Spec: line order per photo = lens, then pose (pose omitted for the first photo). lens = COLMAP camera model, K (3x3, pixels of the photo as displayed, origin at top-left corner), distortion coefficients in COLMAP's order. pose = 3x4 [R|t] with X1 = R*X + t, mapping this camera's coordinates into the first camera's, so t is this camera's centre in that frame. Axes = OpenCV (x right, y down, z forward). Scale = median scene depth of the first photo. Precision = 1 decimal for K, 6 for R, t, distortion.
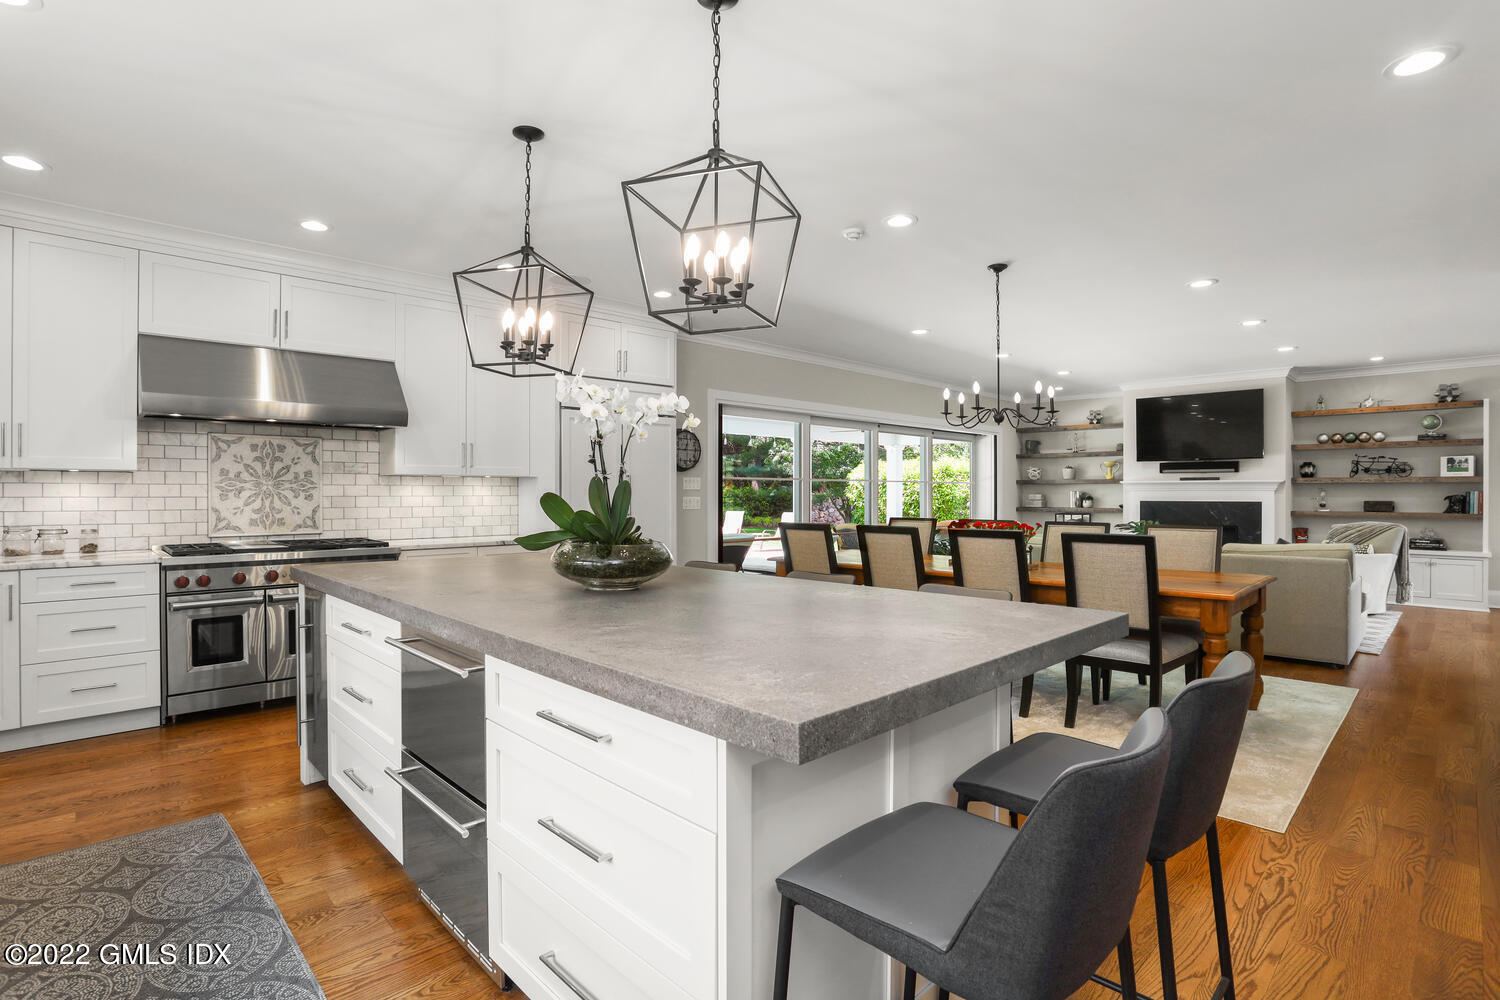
lens RADIAL K [[728.3, 0, 750.0], [0, 728.3, 500.0], [0, 0, 1]] dist [-0.061528, 0.024069]
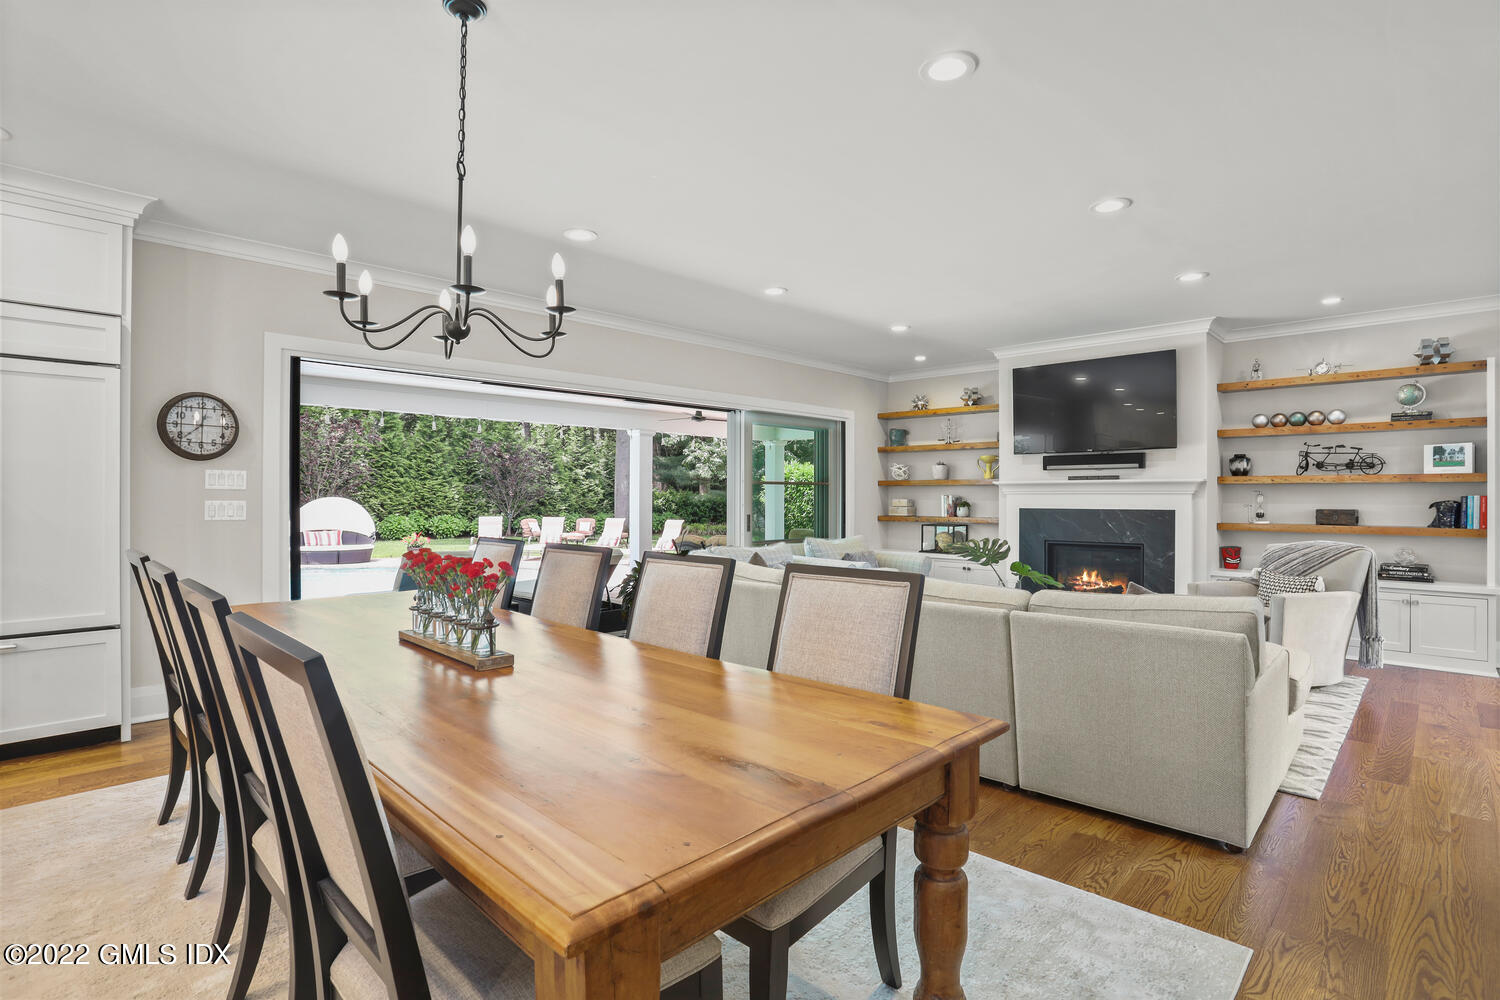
lens RADIAL K [[728.3, 0, 750.0], [0, 728.3, 500.0], [0, 0, 1]] dist [-0.061528, 0.024069]
pose [[0.999797, 0.002544, 0.020005, 0.299504], [-0.002412, 0.999975, -0.006634, -0.001715], [-0.020021, 0.006584, 0.999778, 0.313807]]
